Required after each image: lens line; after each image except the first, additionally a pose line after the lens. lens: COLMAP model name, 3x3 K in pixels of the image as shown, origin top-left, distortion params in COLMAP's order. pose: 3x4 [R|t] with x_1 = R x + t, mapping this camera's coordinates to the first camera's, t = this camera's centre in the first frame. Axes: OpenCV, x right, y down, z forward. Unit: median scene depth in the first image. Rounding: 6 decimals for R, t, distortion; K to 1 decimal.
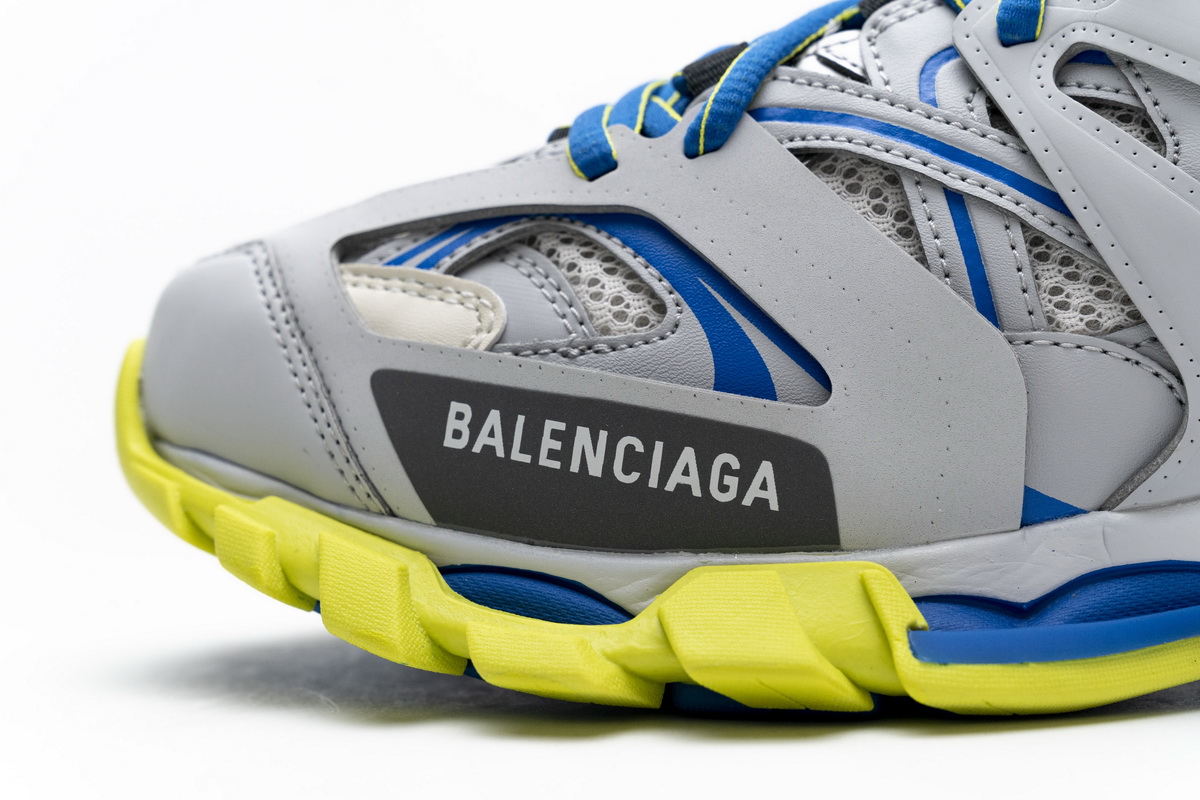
lens RADIAL K [[2209.7, 0, 600.0], [0, 2209.7, 400.0], [0, 0, 1]] dist [0.003811, -0.076821]
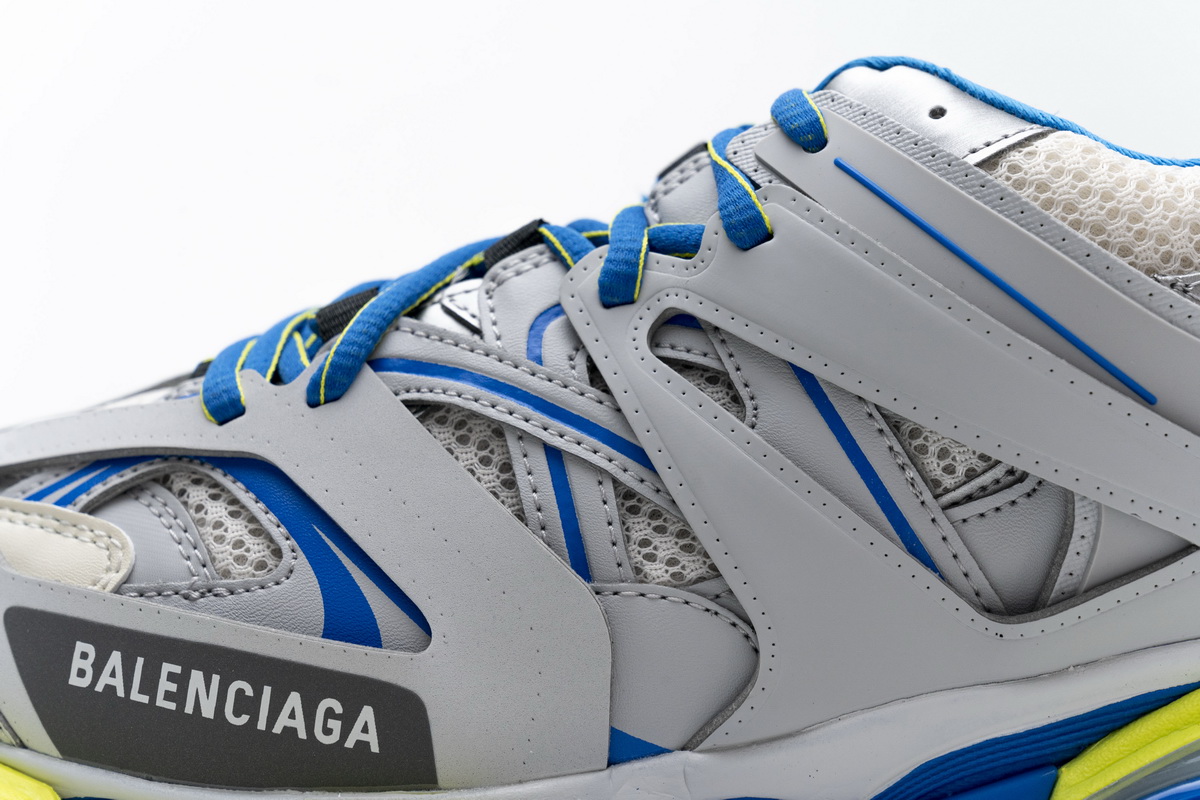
lens RADIAL K [[2209.7, 0, 600.0], [0, 2209.7, 400.0], [0, 0, 1]] dist [0.003811, -0.076821]
pose [[0.998194, 0.006865, 0.059684, 0.119469], [-0.006090, 0.999895, -0.013158, -0.103446], [-0.059768, 0.012771, 0.998131, -0.065593]]
